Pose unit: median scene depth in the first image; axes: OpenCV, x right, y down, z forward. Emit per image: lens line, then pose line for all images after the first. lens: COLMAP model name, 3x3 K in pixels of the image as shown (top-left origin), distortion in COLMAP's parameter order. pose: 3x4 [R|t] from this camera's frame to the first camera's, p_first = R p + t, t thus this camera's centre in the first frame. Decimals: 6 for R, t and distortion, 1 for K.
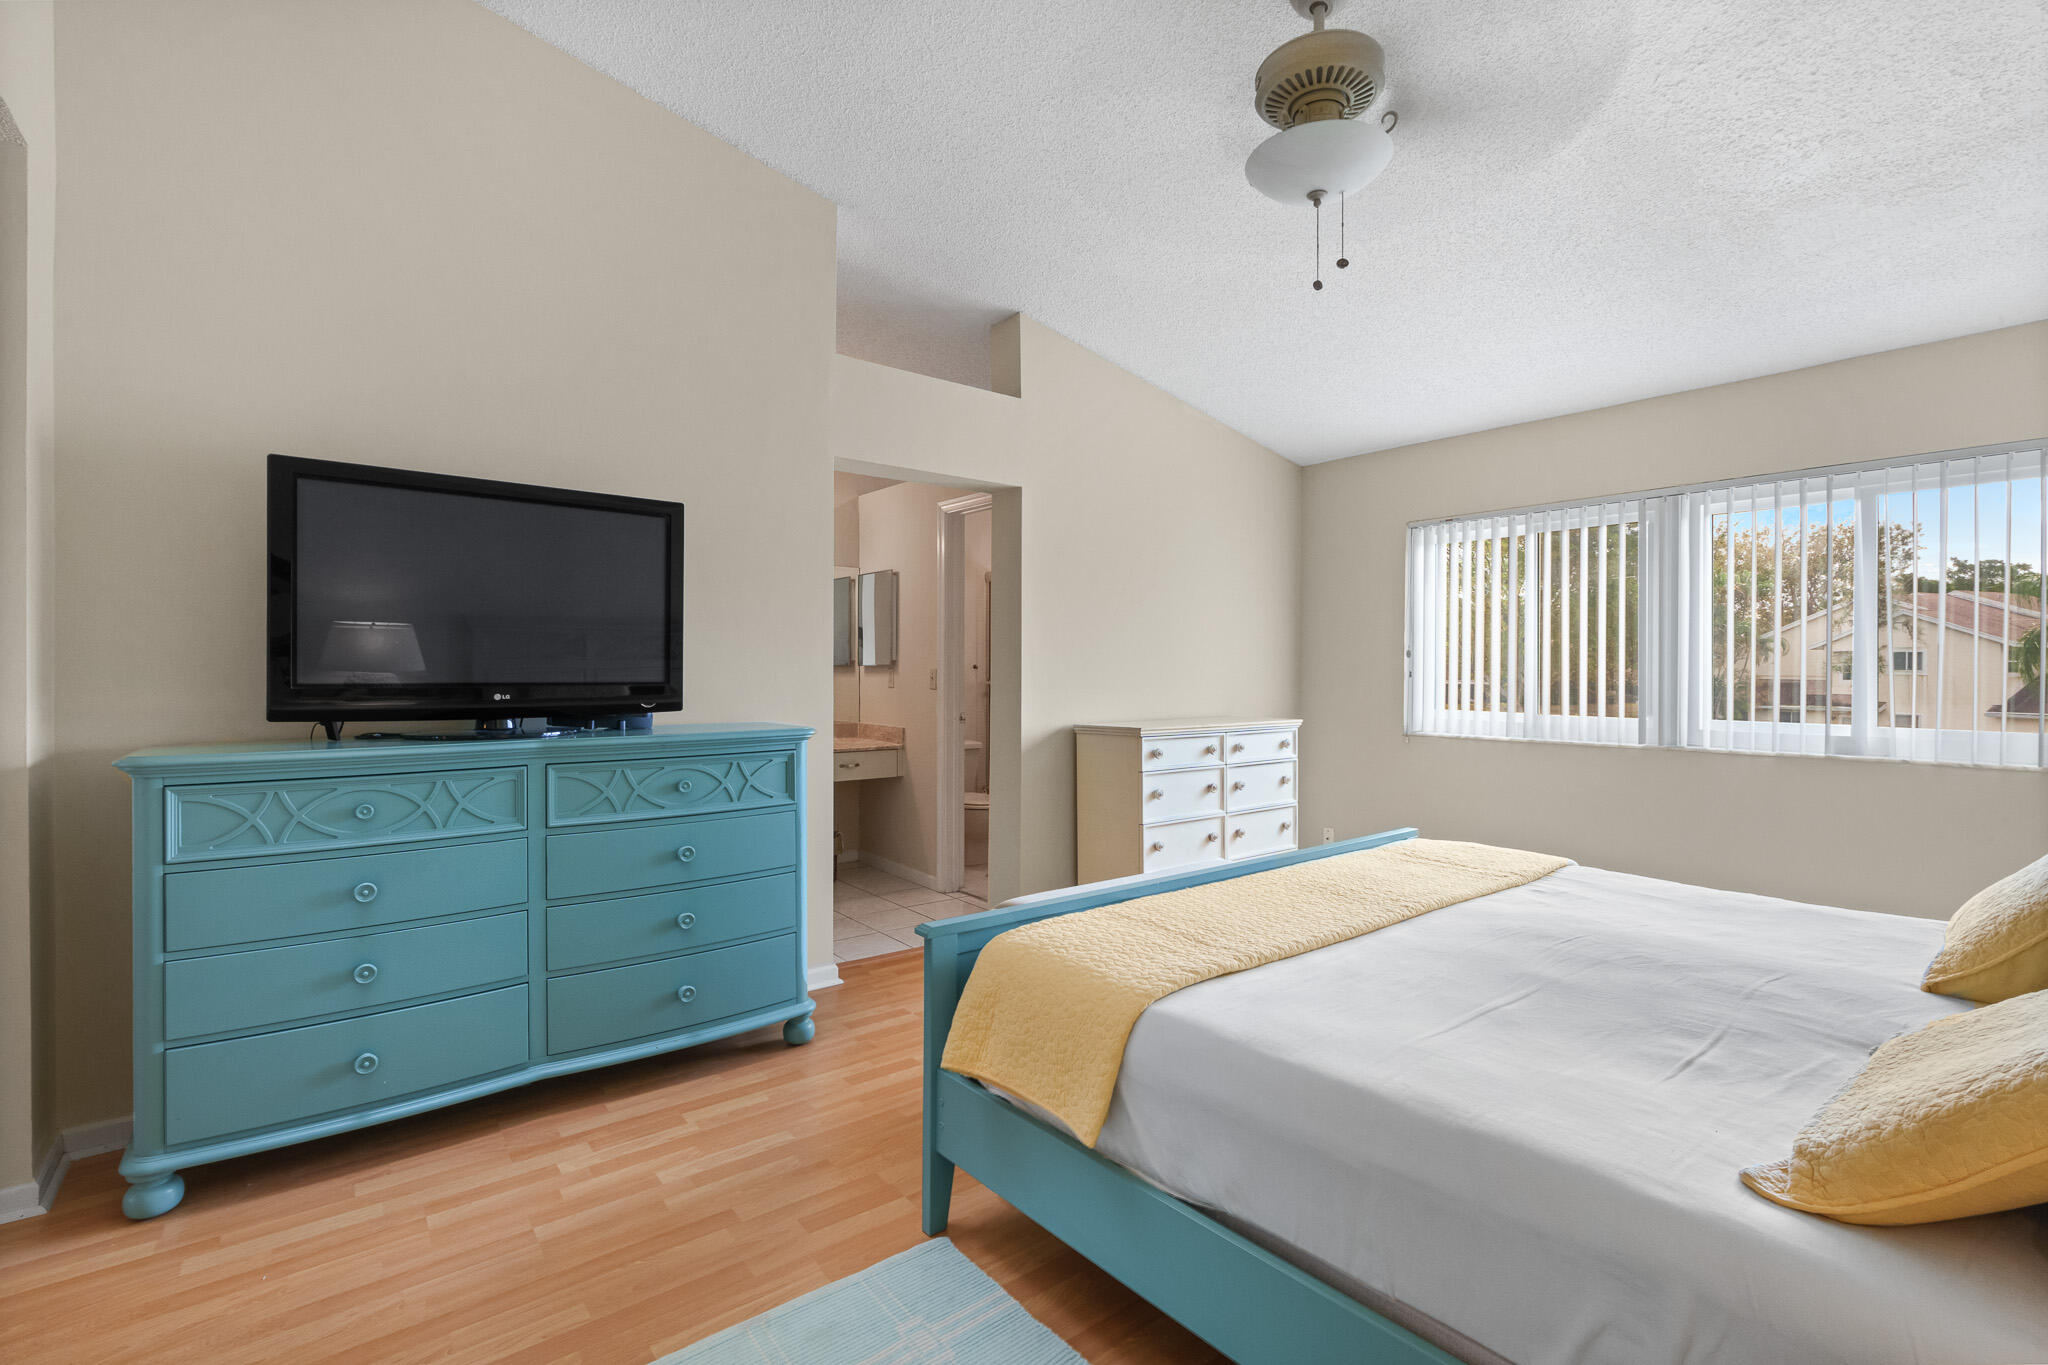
lens RADIAL K [[932.7, 0, 1026.8], [0, 932.7, 680.3], [0, 0, 1]] dist [-0.007460, 0.002984]
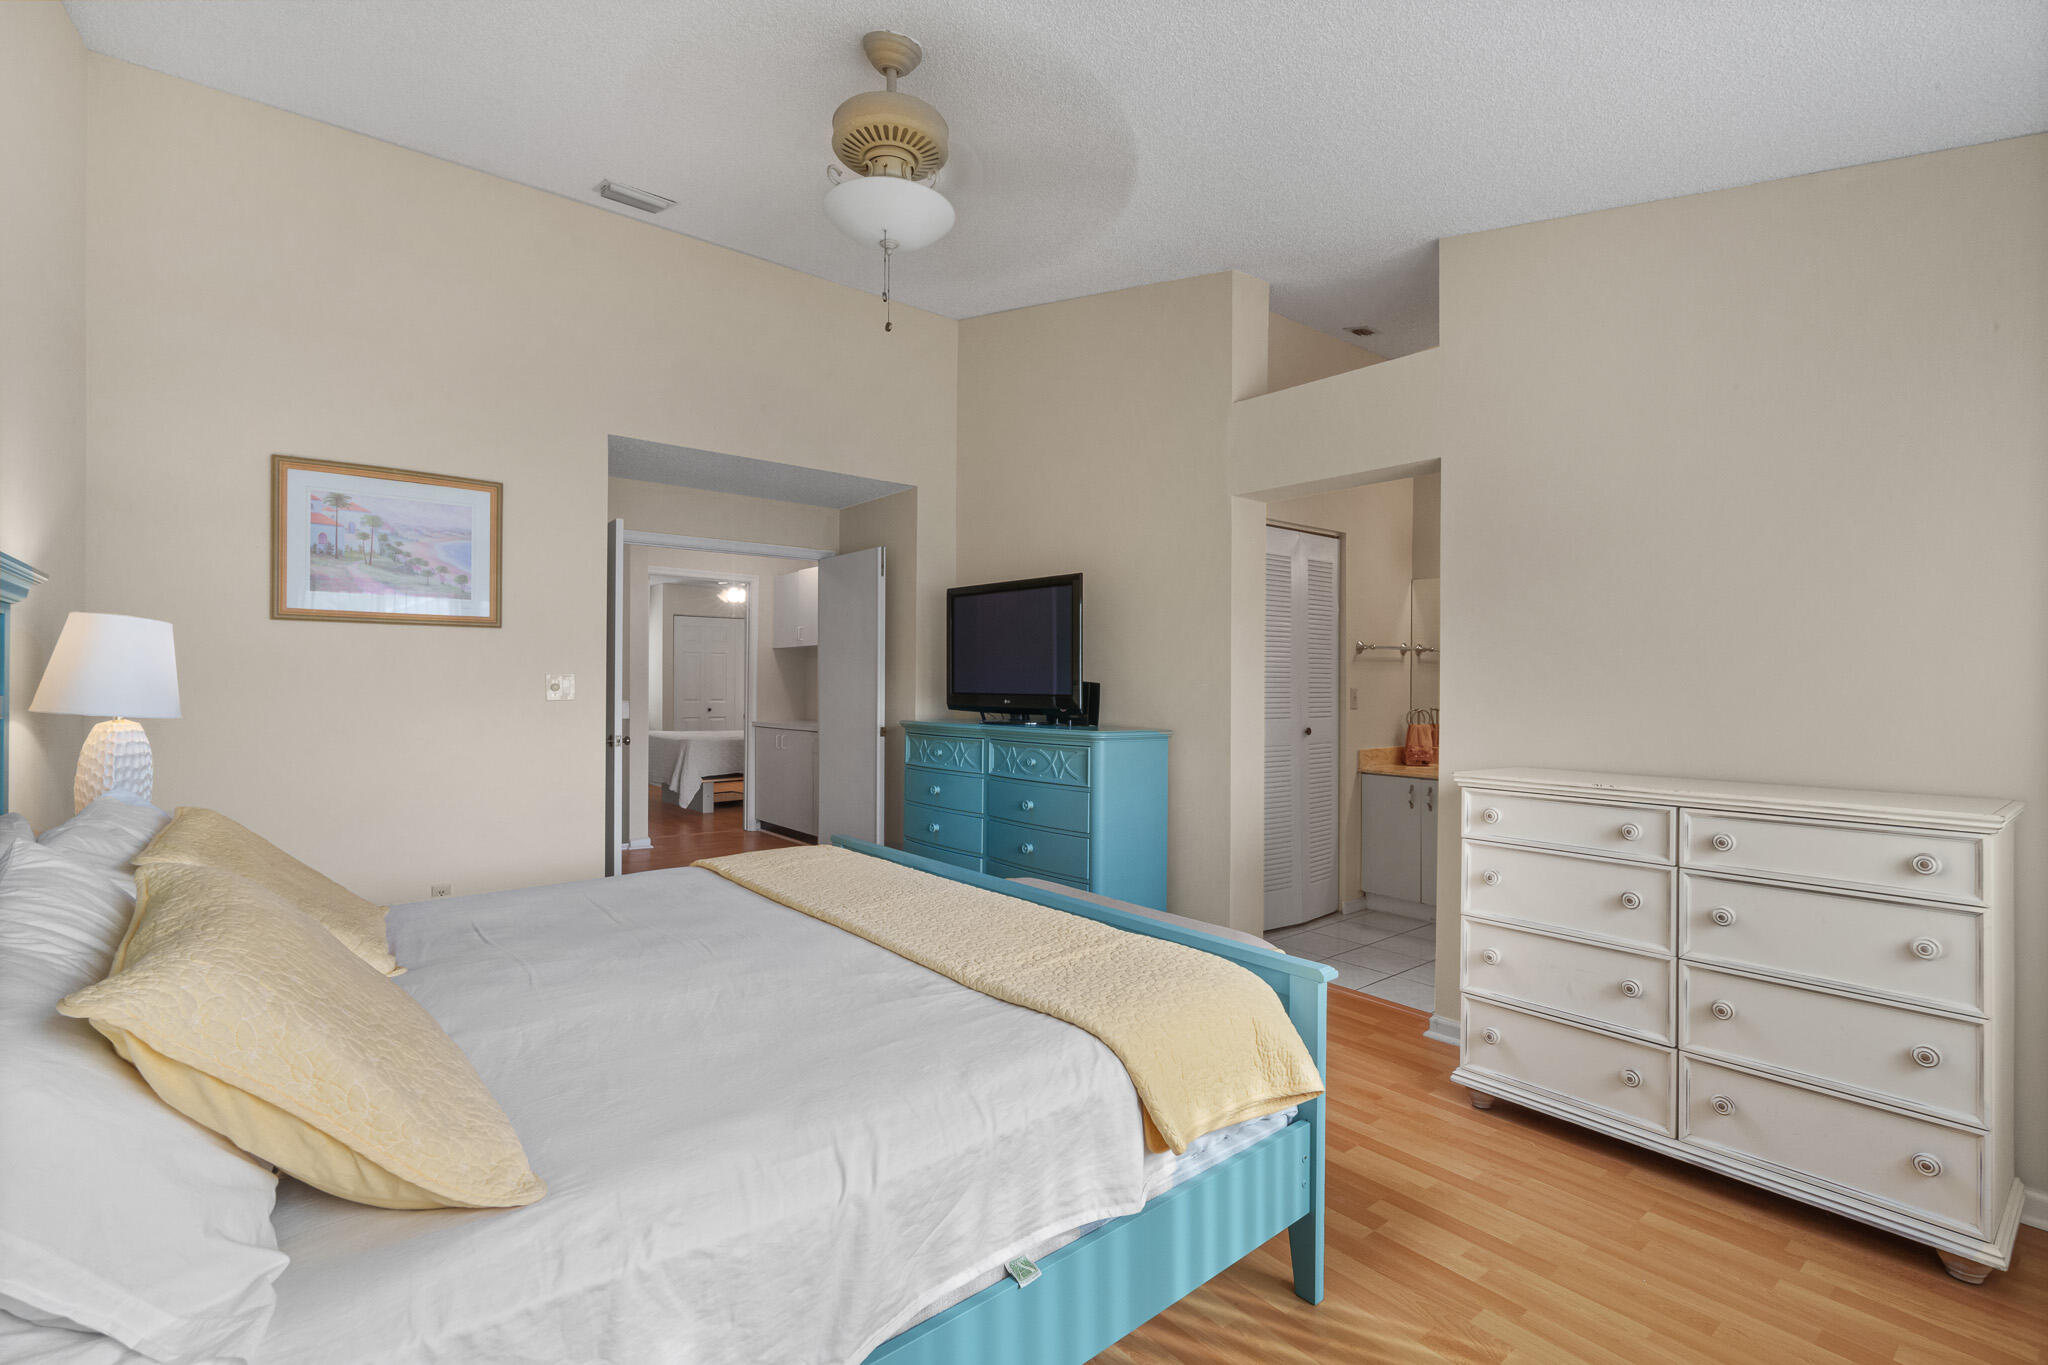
lens RADIAL K [[932.7, 0, 1027.7], [0, 932.7, 679.1], [0, 0, 1]] dist [-0.007460, 0.002984]
pose [[-0.005116, -0.010449, -0.999932, 0.782455], [-0.021074, 0.999724, -0.010339, -0.004875], [0.999765, 0.021020, -0.005335, 0.658759]]
